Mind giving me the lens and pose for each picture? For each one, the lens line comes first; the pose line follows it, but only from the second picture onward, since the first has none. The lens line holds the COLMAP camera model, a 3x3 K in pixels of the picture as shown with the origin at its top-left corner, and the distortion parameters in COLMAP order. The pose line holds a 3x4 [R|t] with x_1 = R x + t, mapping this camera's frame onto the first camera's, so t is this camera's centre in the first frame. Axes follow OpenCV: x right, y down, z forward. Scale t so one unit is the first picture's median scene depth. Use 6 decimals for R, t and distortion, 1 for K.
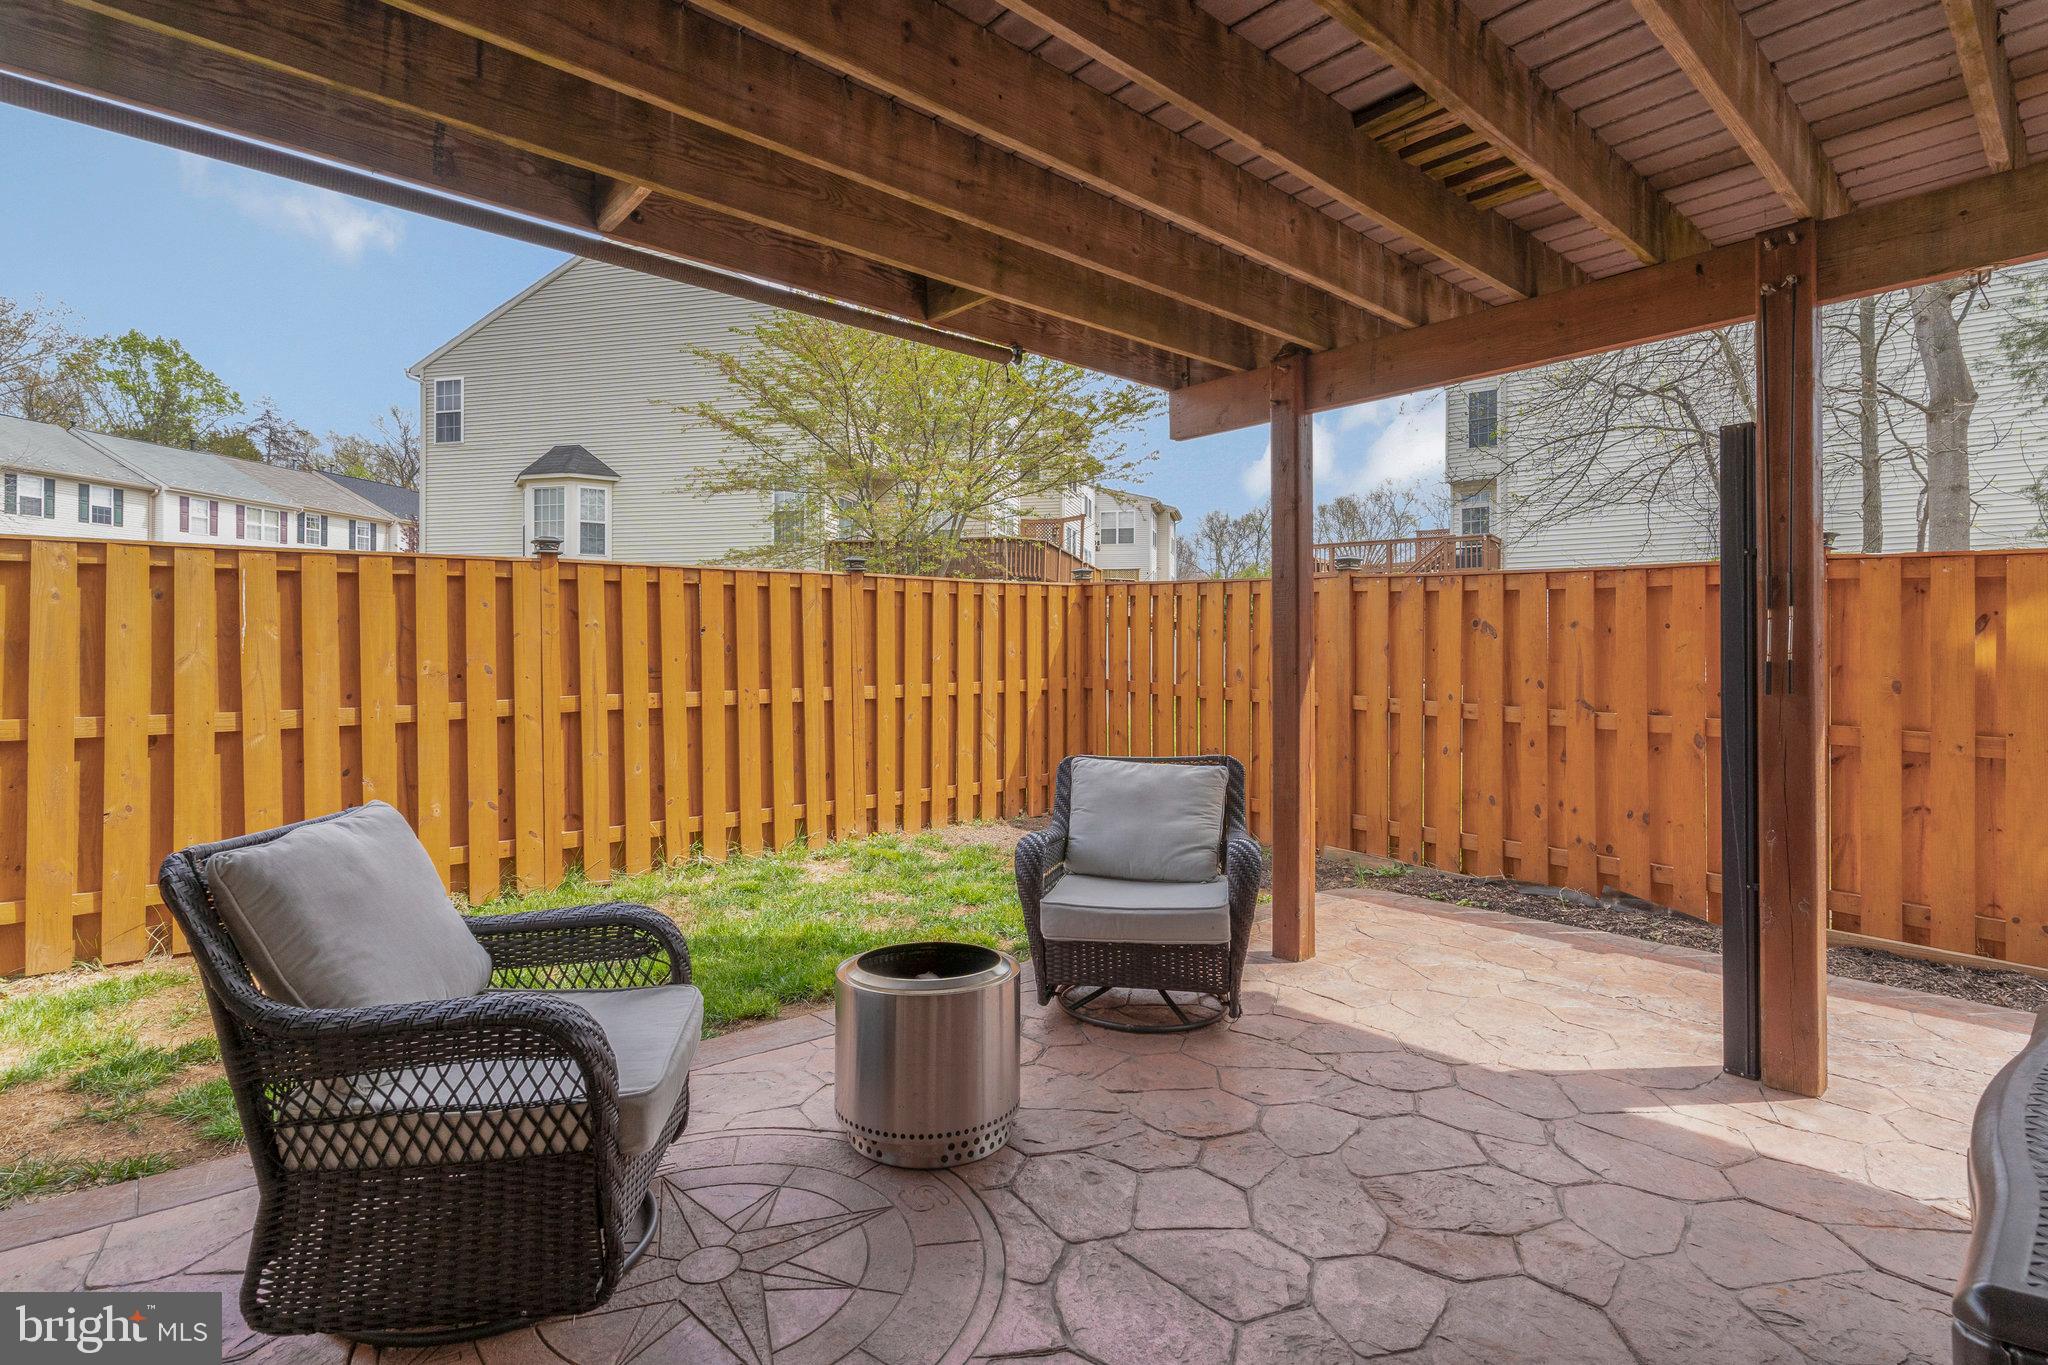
lens RADIAL K [[989.7, 0, 1005.8], [0, 989.7, 681.4], [0, 0, 1]] dist [-0.002040, -0.000423]
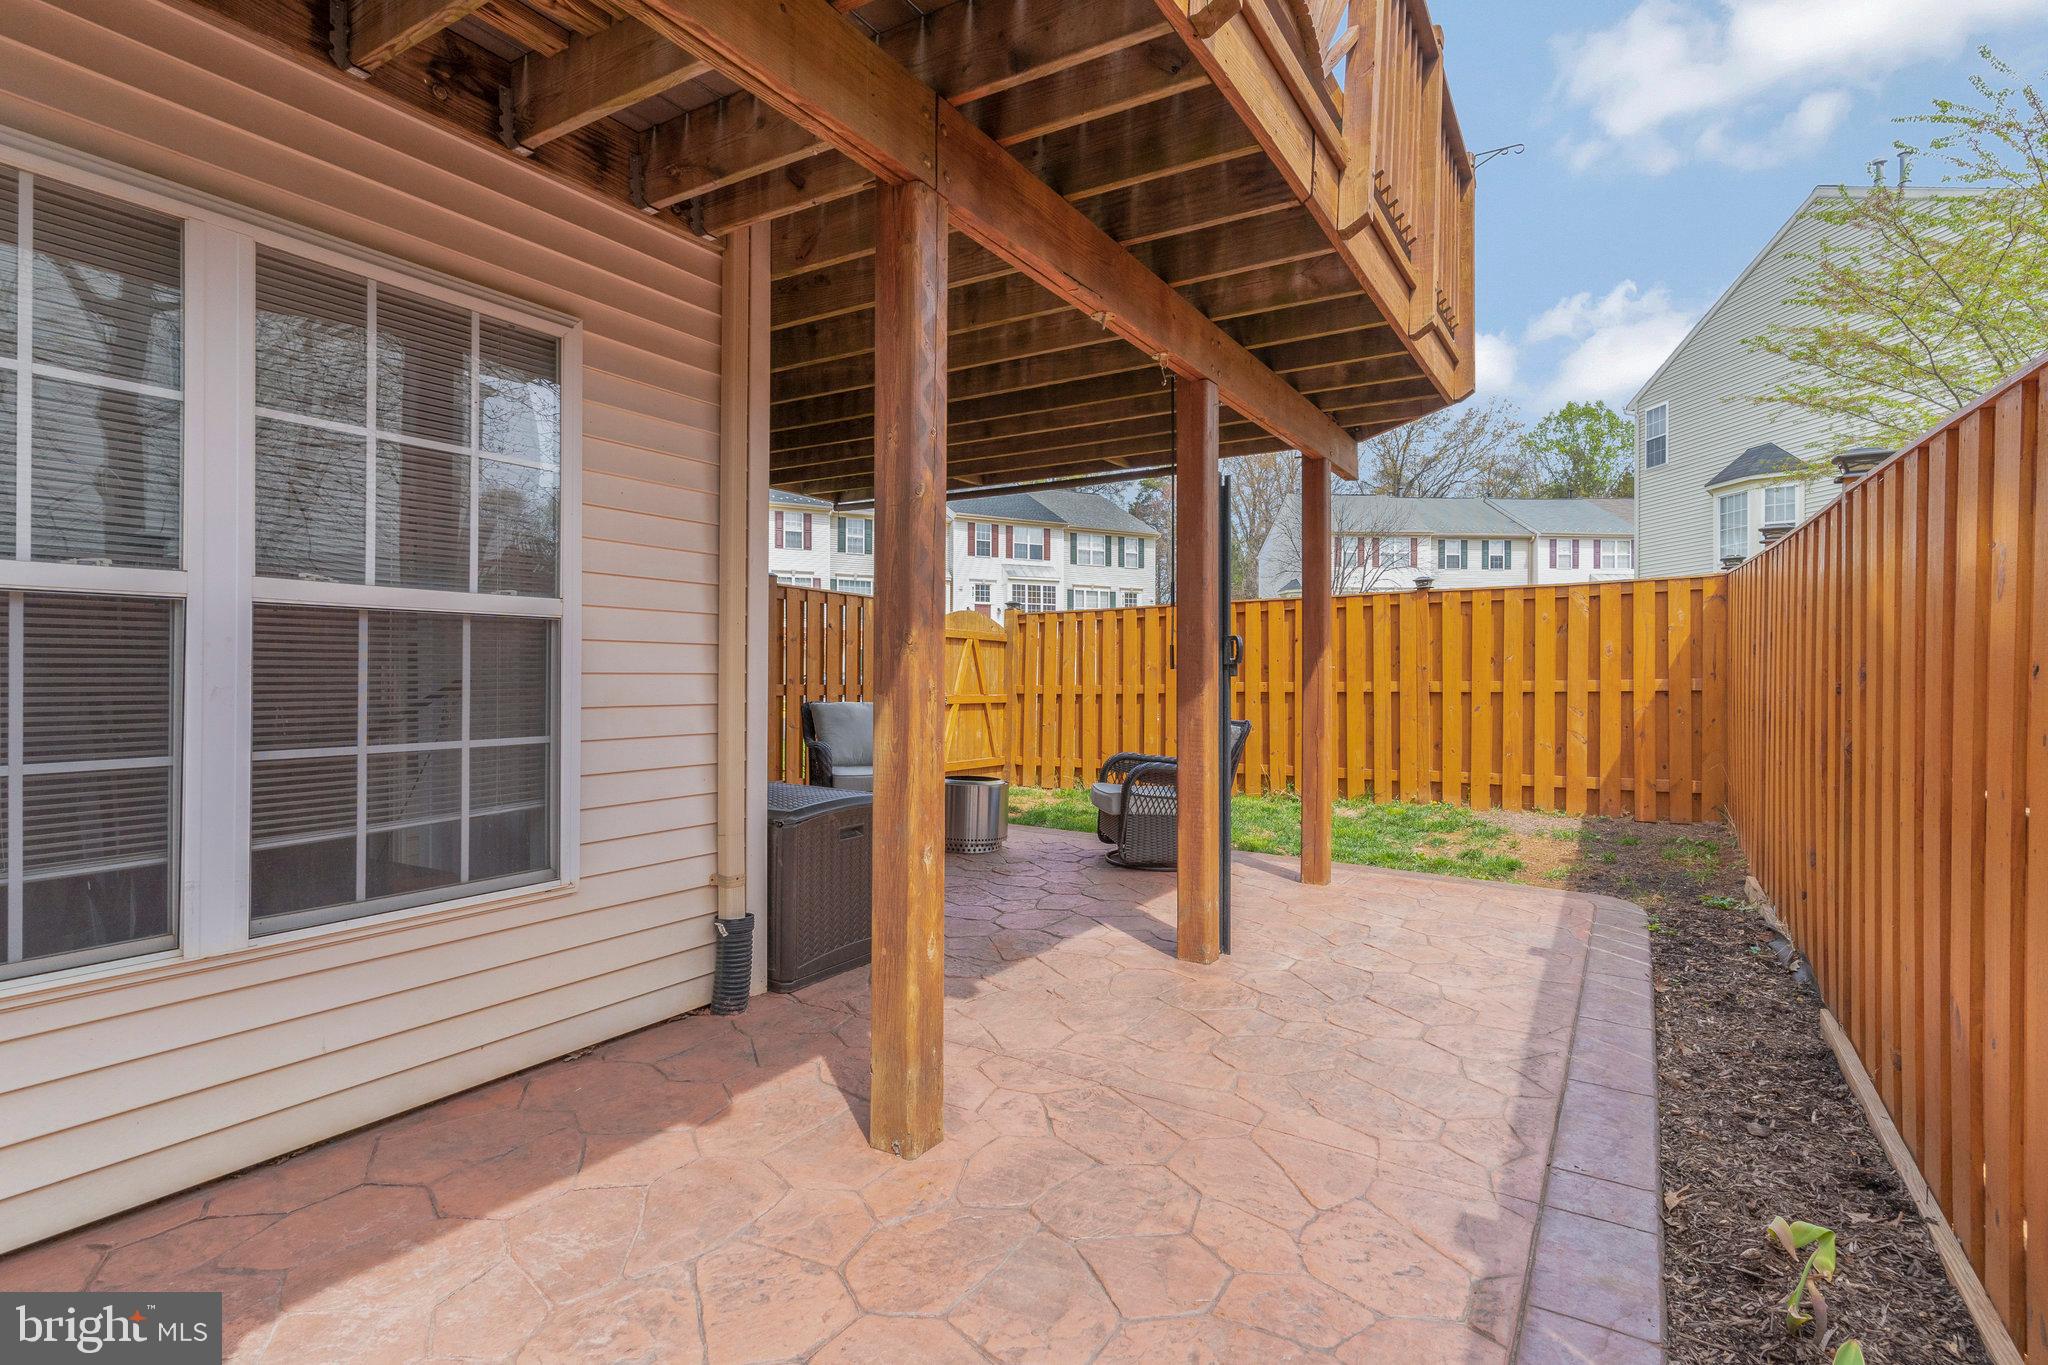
lens RADIAL K [[989.7, 0, 1017.9], [0, 989.7, 677.2], [0, 0, 1]] dist [-0.002040, -0.000423]
pose [[0.285678, 0.001894, -0.958324, 0.805294], [-0.022108, 0.999745, -0.004614, 0.015059], [0.958071, 0.022505, 0.285647, 0.135898]]
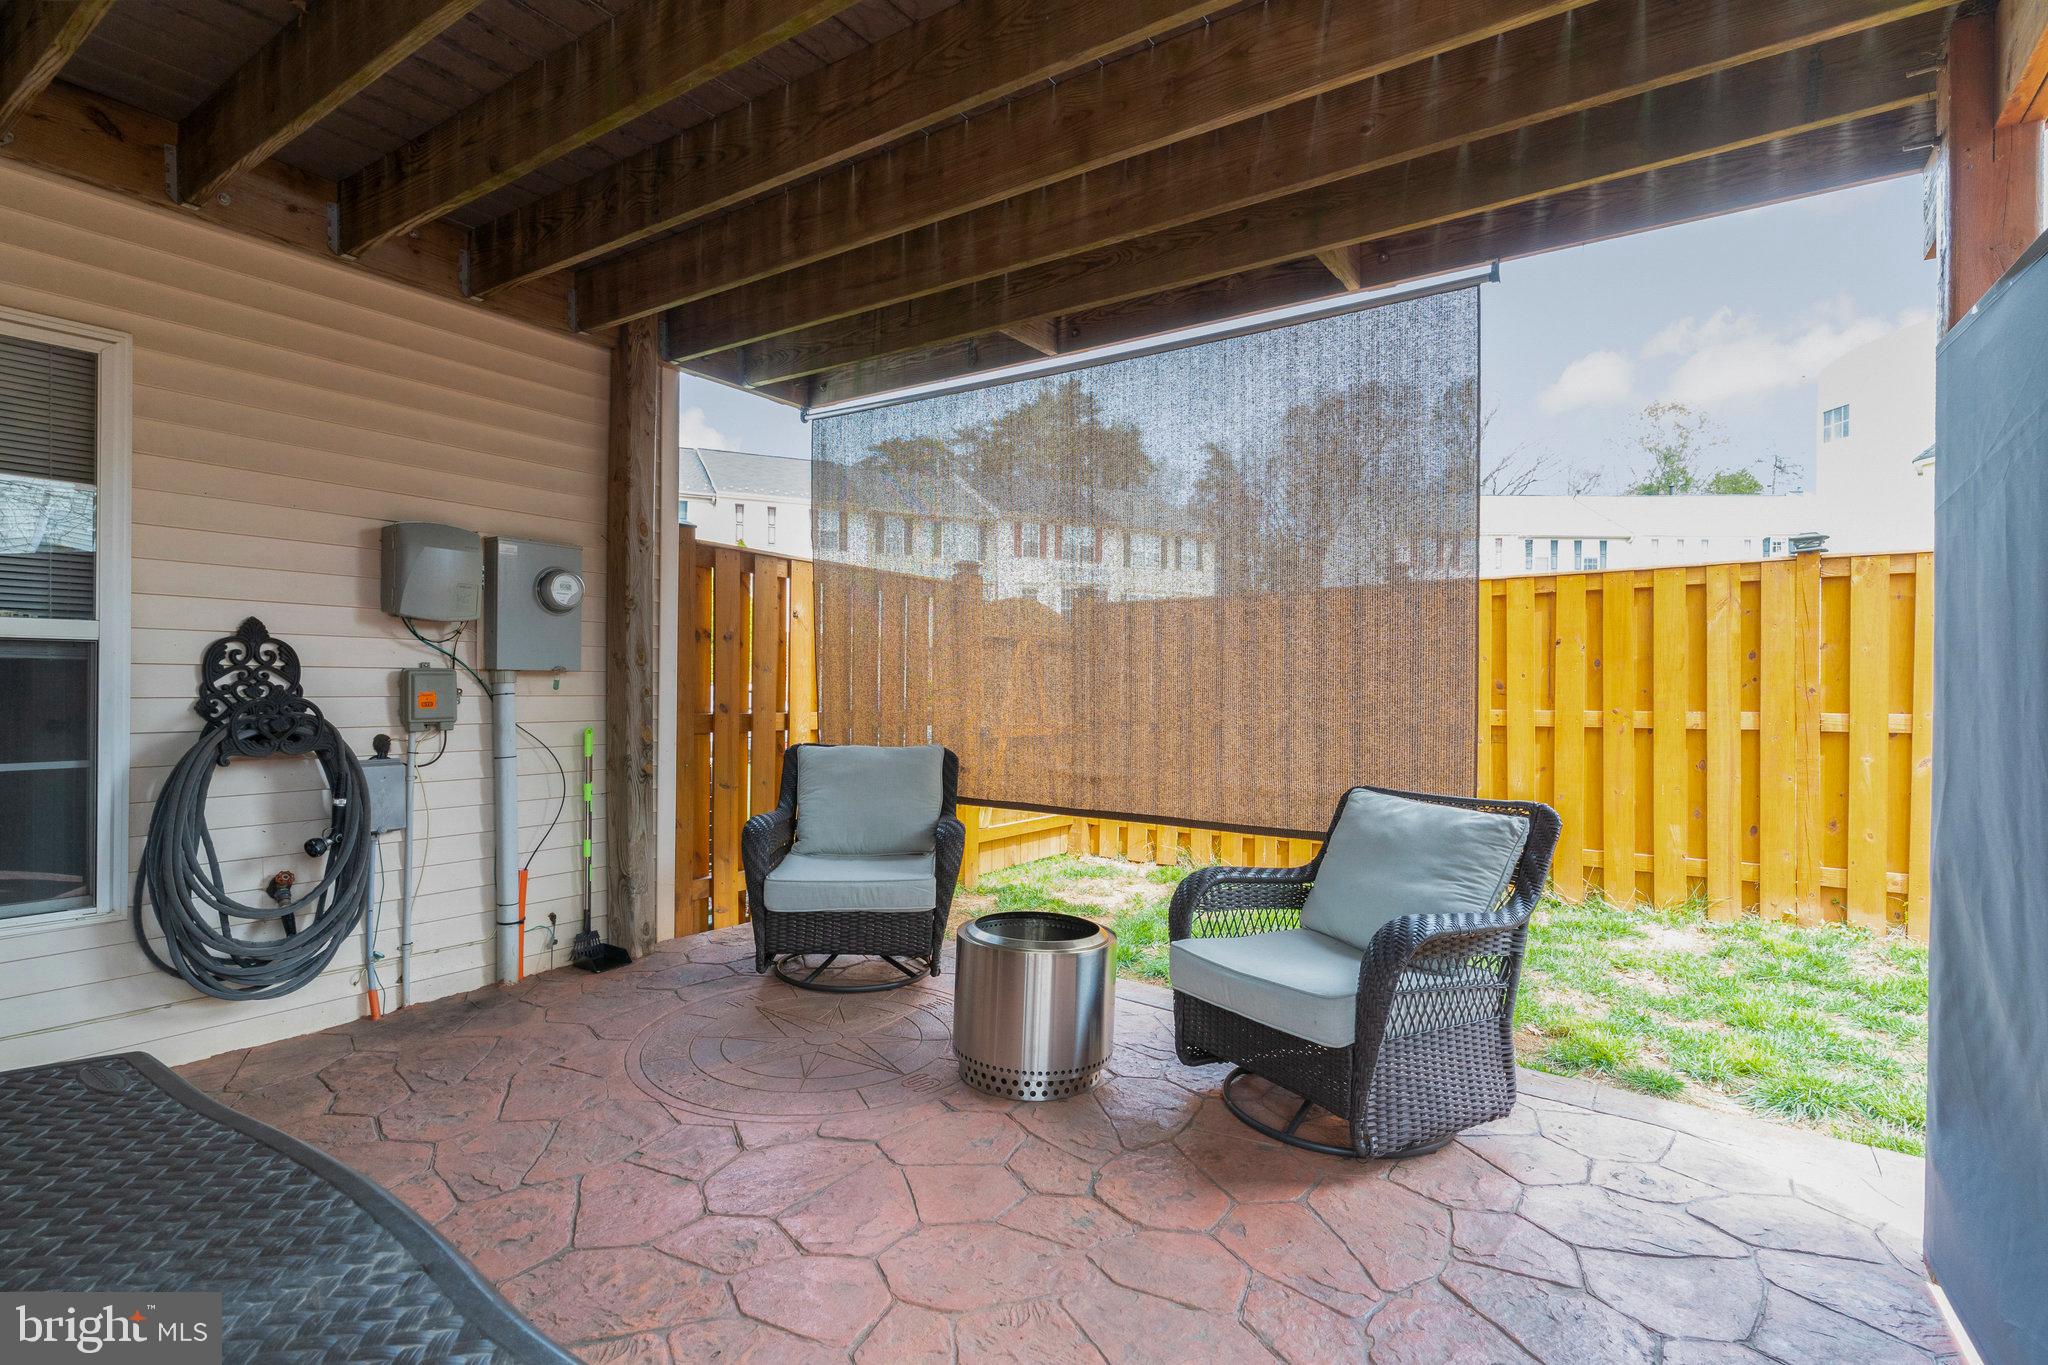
lens RADIAL K [[968.2, 0, 1033.9], [0, 968.2, 681.2], [0, 0, 1]] dist [0.001868, 0.000048]
pose [[0.259019, -0.000564, -0.965872, 0.347539], [-0.028379, 0.999564, -0.008194, 0.003492], [0.965455, 0.029533, 0.258890, 0.239785]]
